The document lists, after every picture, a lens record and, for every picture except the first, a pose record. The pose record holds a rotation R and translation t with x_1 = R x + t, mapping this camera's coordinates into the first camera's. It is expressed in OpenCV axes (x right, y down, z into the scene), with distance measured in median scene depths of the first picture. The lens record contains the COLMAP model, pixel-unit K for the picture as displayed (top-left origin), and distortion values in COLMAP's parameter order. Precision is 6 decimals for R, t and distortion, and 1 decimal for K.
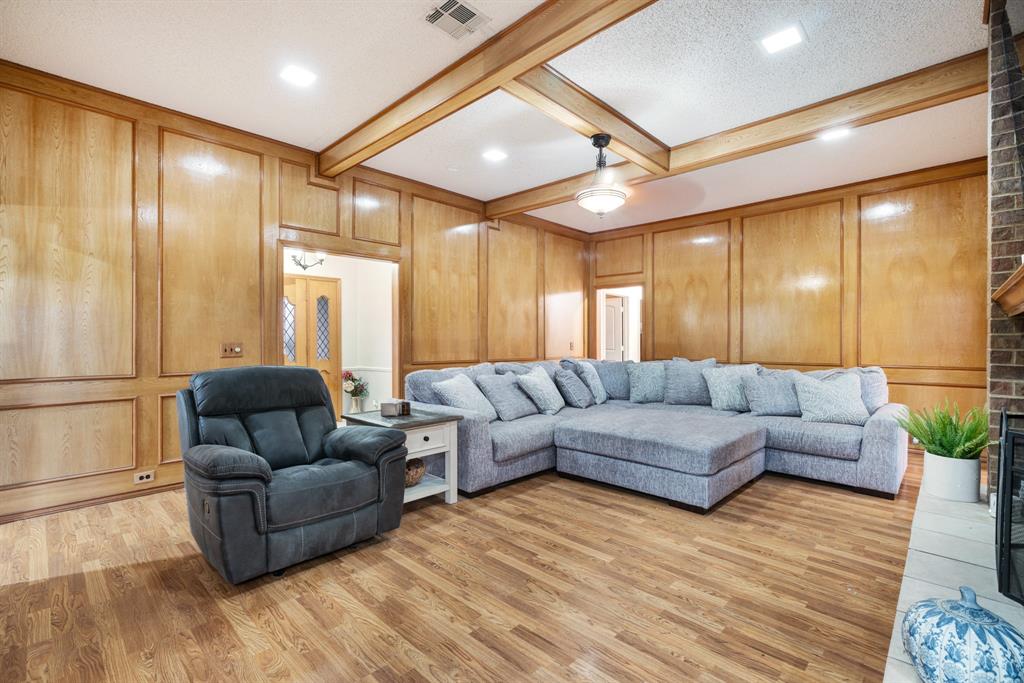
lens RADIAL K [[462.9, 0, 505.4], [0, 462.9, 336.0], [0, 0, 1]] dist [-0.003464, 0.000985]
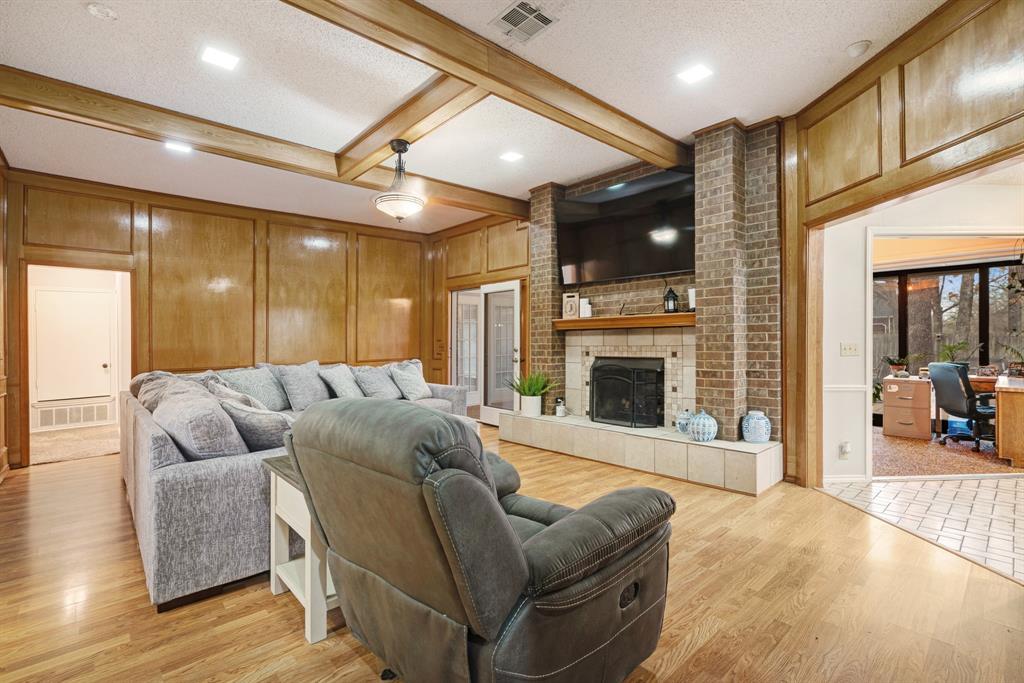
lens RADIAL K [[462.9, 0, 521.4], [0, 462.9, 342.0], [0, 0, 1]] dist [-0.003464, 0.000985]
pose [[0.061107, -0.008815, 0.998092, -0.789687], [0.007877, 0.999934, 0.008349, 0.001854], [-0.998100, 0.007352, 0.061173, 0.667163]]
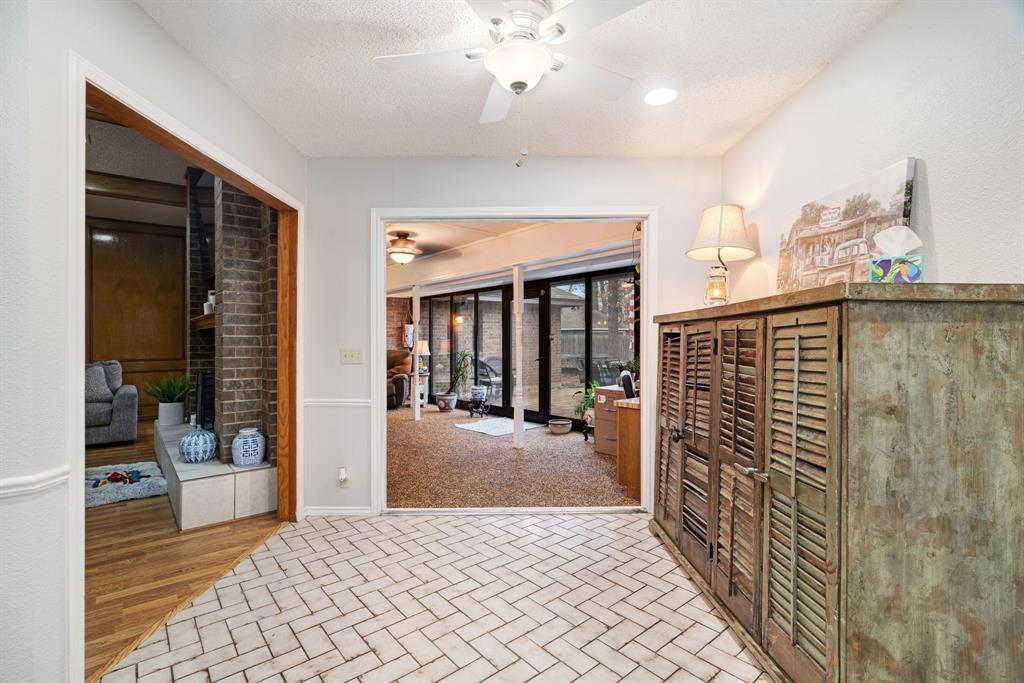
lens RADIAL K [[462.9, 0, 506.8], [0, 462.9, 339.5], [0, 0, 1]] dist [-0.003464, 0.000985]
pose [[0.113898, -0.007725, 0.993462, -0.535898], [0.003956, 0.999965, 0.007322, -0.002700], [-0.993485, 0.003096, 0.113924, -0.407411]]
